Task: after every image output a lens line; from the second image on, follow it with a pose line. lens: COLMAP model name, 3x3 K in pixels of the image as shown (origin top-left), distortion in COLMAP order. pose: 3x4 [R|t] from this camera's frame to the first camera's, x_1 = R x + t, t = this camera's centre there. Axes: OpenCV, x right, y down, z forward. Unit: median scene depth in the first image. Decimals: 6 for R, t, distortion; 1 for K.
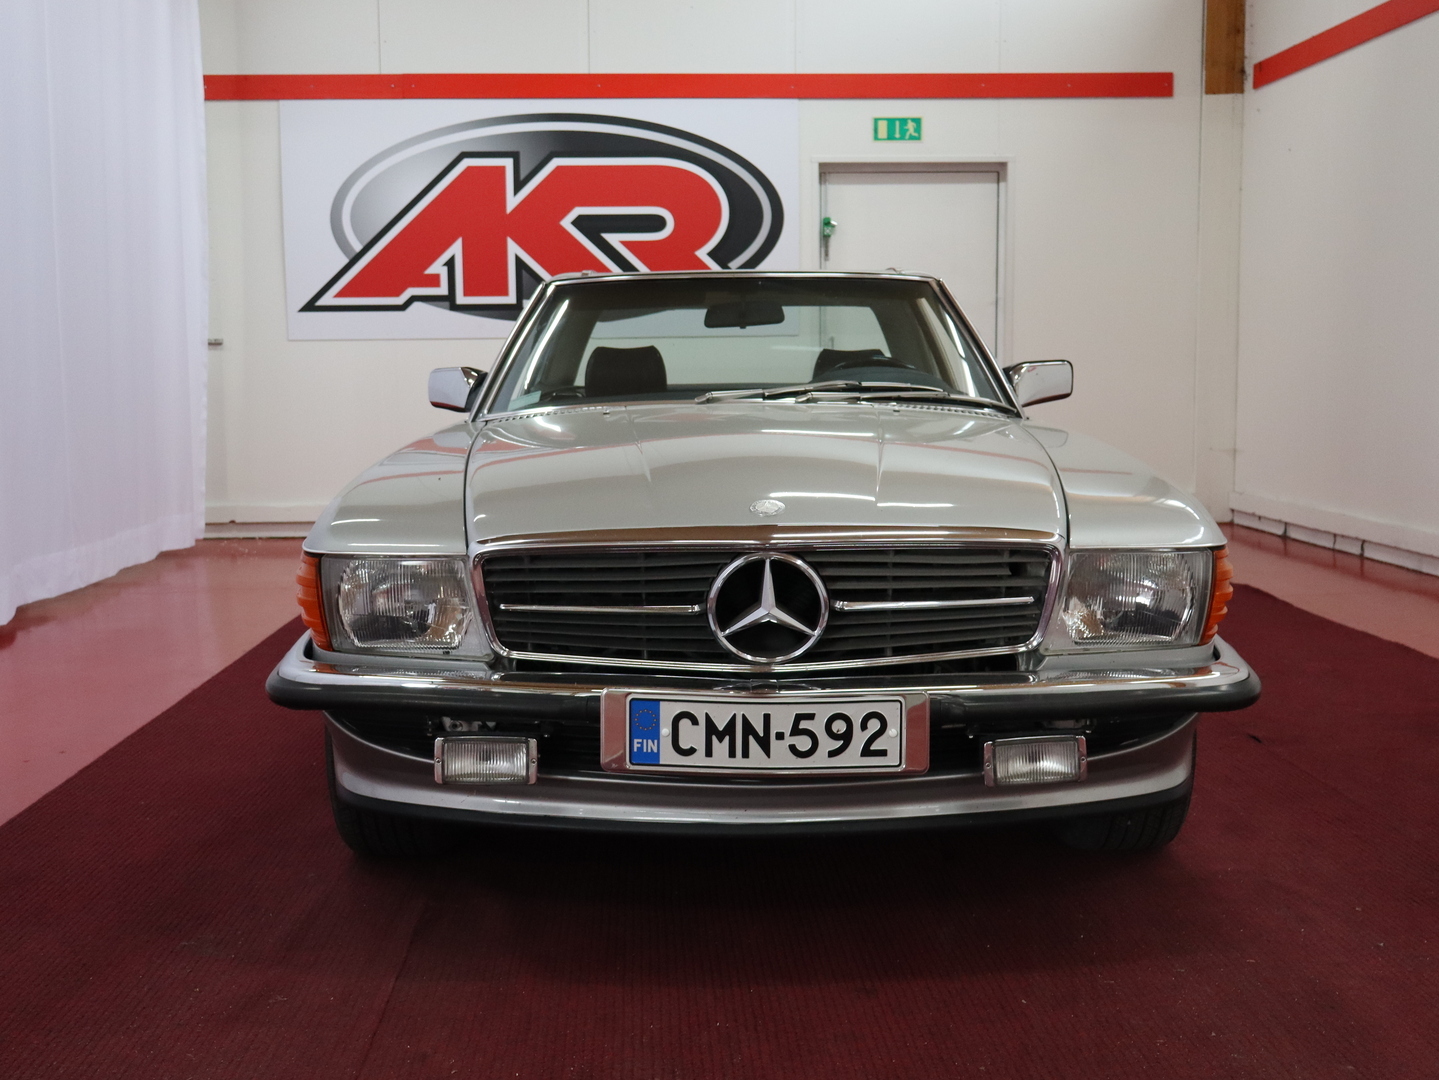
lens RADIAL K [[1443.8, 0, 719.3], [0, 1443.8, 546.8], [0, 0, 1]] dist [-0.000238, 0.000000]
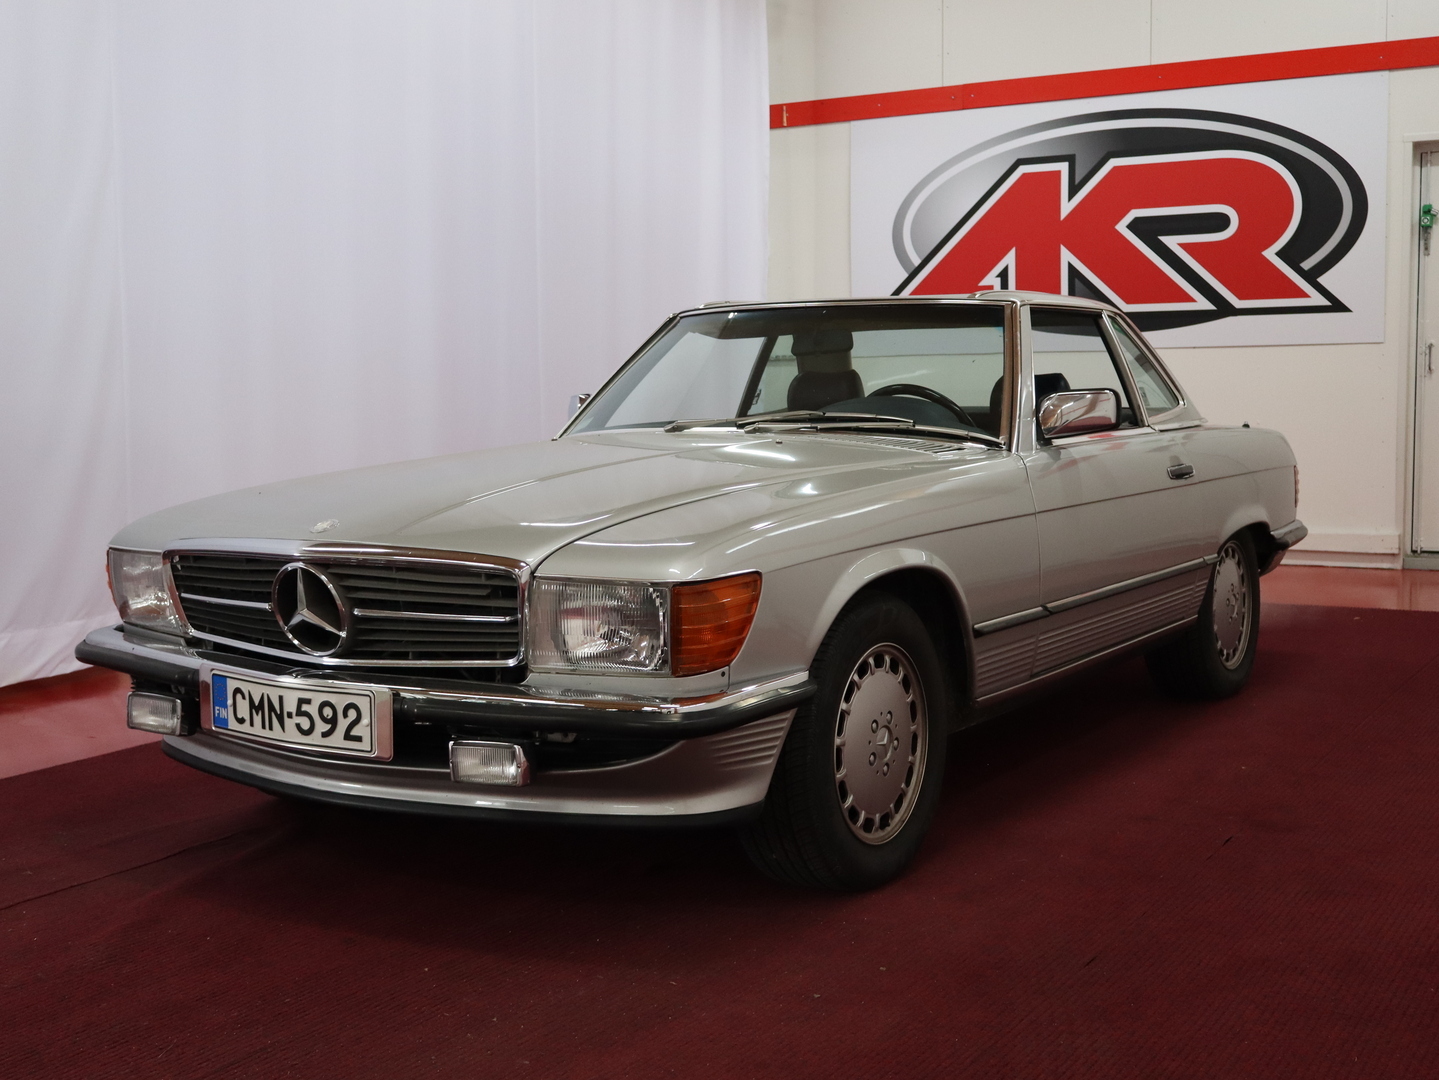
lens RADIAL K [[1550.9, 0, 720.1], [0, 1550.9, 532.7], [0, 0, 1]] dist [-0.009929, 0.000000]
pose [[0.871575, 0.044808, -0.488210, 0.920494], [-0.055289, 0.998445, -0.007066, -0.030223], [0.487134, 0.033151, 0.872698, 0.034645]]
